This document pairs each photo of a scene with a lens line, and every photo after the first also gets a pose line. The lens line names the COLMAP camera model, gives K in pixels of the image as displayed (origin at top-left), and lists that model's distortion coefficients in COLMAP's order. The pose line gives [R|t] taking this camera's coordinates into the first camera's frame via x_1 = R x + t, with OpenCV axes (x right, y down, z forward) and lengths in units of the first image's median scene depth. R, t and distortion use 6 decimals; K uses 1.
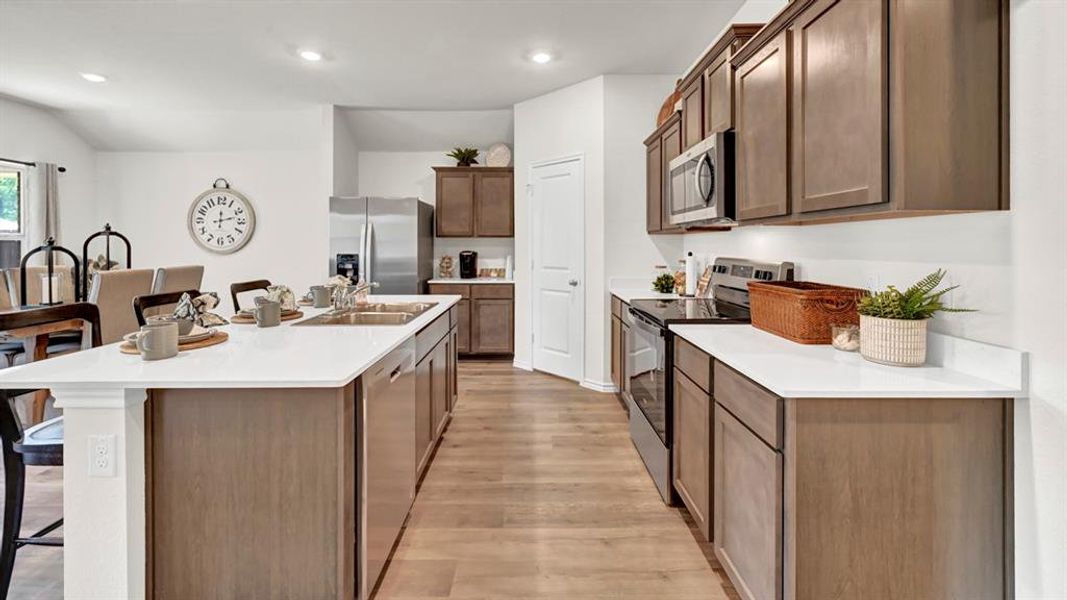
lens RADIAL K [[432.9, 0, 535.5], [0, 432.9, 246.6], [0, 0, 1]] dist [-0.000340, -0.000229]
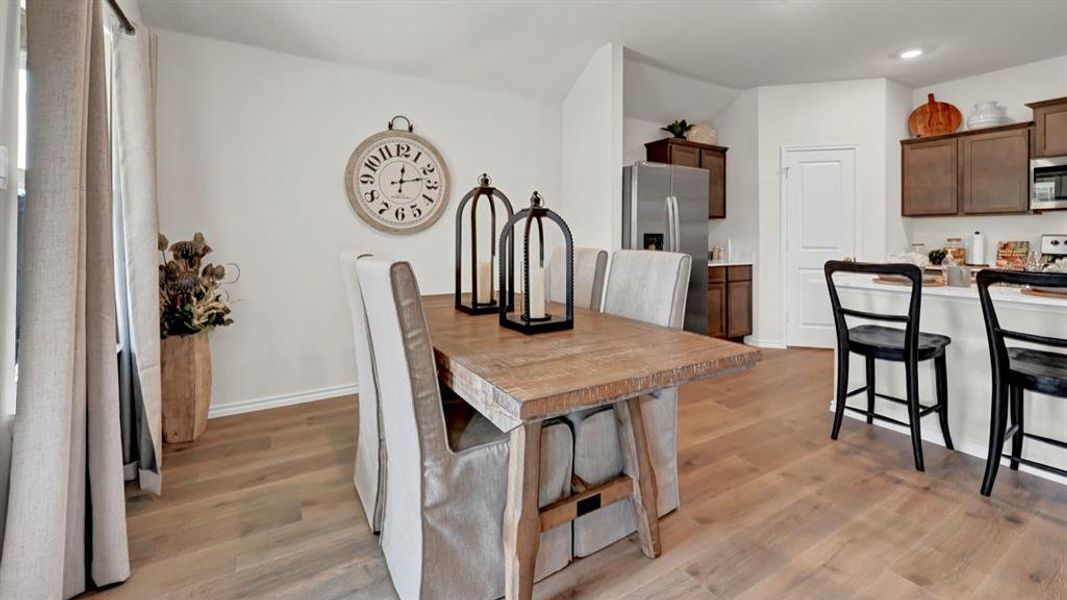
lens RADIAL K [[432.9, 0, 533.9], [0, 432.9, 234.3], [0, 0, 1]] dist [-0.000340, -0.000229]
pose [[0.860716, 0.005324, 0.509057, -1.009204], [-0.003388, 0.999983, -0.004728, 0.022655], [-0.509074, 0.002345, 0.860720, 0.402073]]
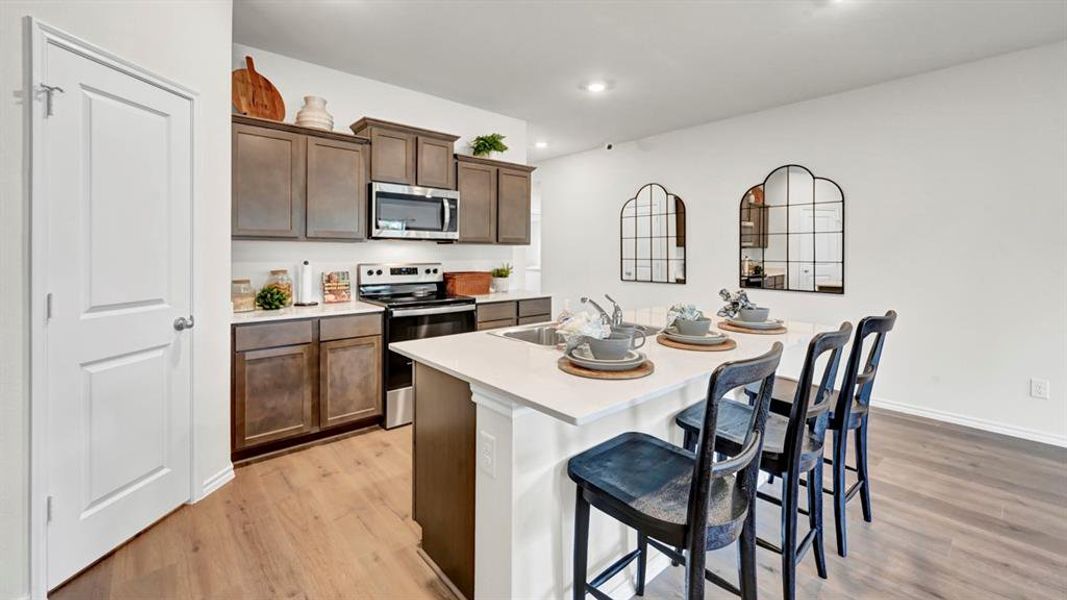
lens RADIAL K [[432.9, 0, 527.4], [0, 432.9, 255.8], [0, 0, 1]] dist [-0.000340, -0.000229]
pose [[-0.648323, -0.010012, 0.761300, -0.519801], [-0.004570, 0.999947, 0.009258, -0.007407], [-0.761352, 0.002523, -0.648334, 0.892834]]
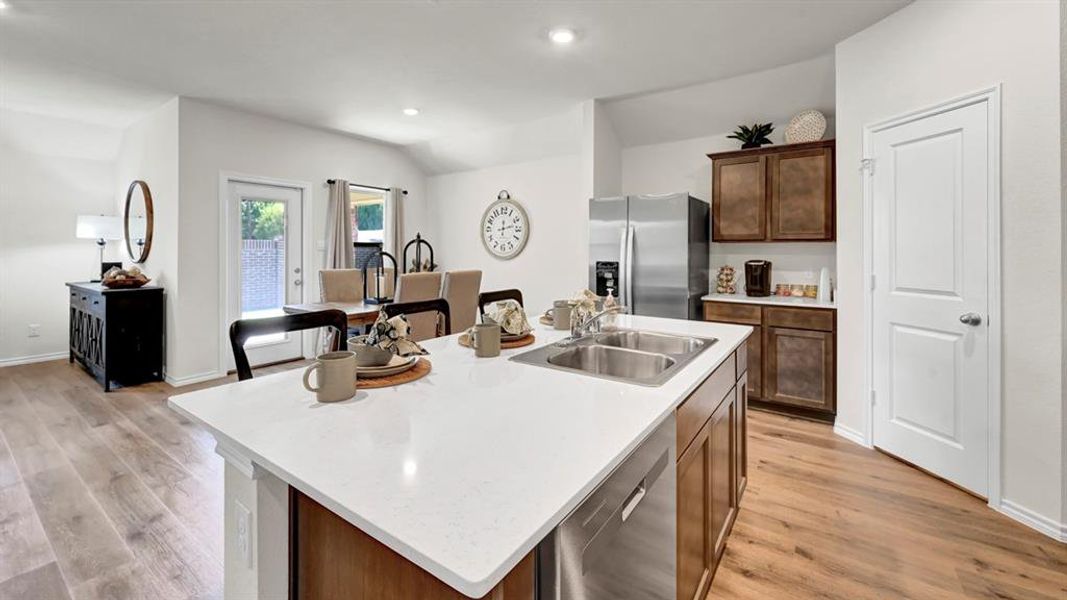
lens RADIAL K [[432.9, 0, 532.9], [0, 432.9, 245.4], [0, 0, 1]] dist [-0.000340, -0.000229]
pose [[0.815036, -0.005745, -0.579381, -0.042777], [-0.004696, 0.999853, -0.016520, -0.000866], [0.579391, 0.016185, 0.814889, 0.181485]]
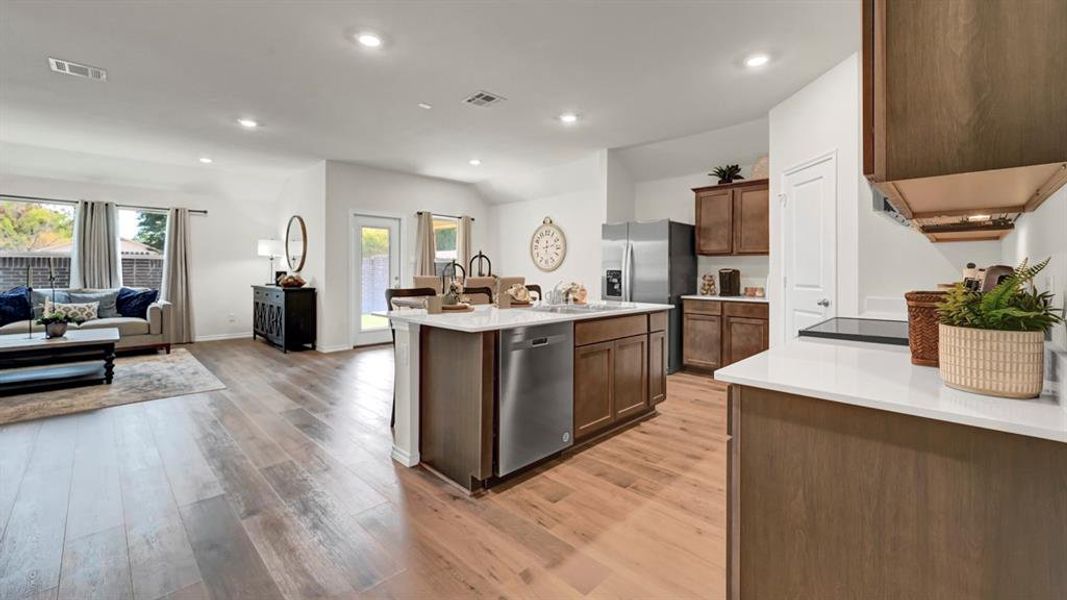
lens RADIAL K [[432.9, 0, 534.0], [0, 432.9, 268.3], [0, 0, 1]] dist [-0.000340, -0.000229]
pose [[0.711091, -0.000811, -0.703100, 0.245565], [-0.007313, 0.999937, -0.008549, 0.023002], [0.703062, 0.011221, 0.711040, -0.012315]]
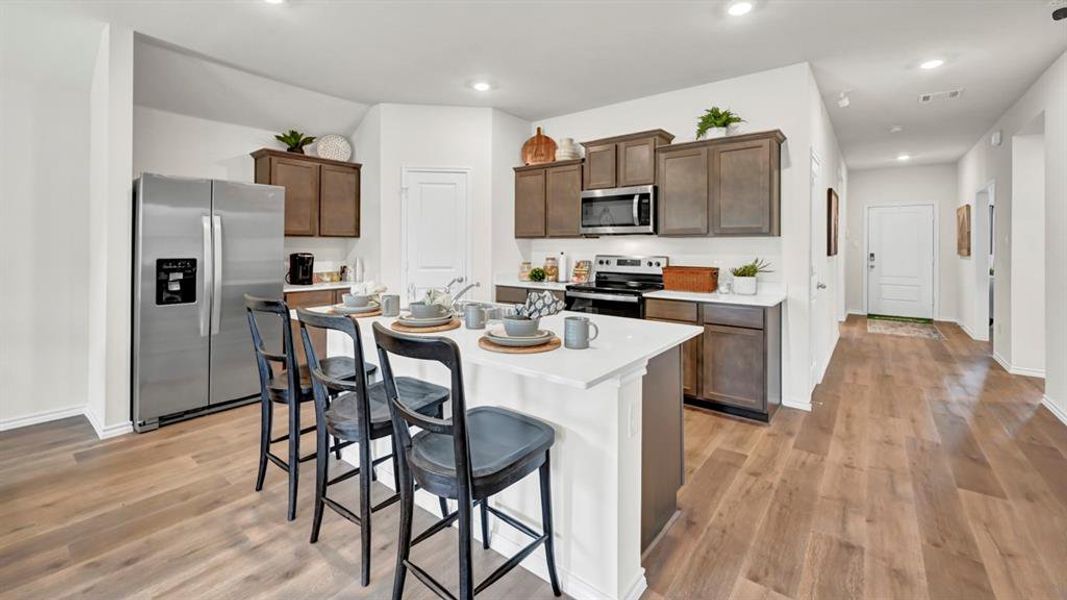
lens RADIAL K [[432.9, 0, 533.5], [0, 432.9, 240.3], [0, 0, 1]] dist [-0.000340, -0.000229]
pose [[0.623865, 0.012626, 0.781430, -0.595174], [-0.001444, 0.999886, -0.015002, -0.002941], [-0.781530, 0.008231, 0.623813, 0.120407]]
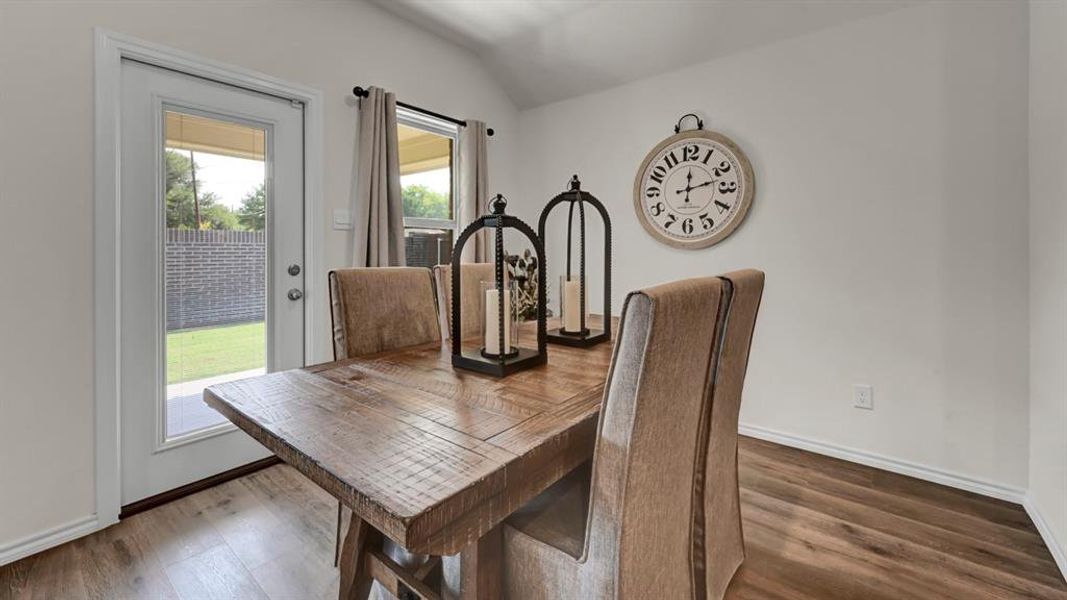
lens RADIAL K [[432.9, 0, 534.5], [0, 432.9, 250.2], [0, 0, 1]] dist [-0.000340, -0.000229]
pose [[0.773823, -0.000121, -0.633402, -0.603216], [-0.003299, 0.999986, -0.004221, 0.024443], [0.633394, 0.005356, 0.773811, 0.507592]]
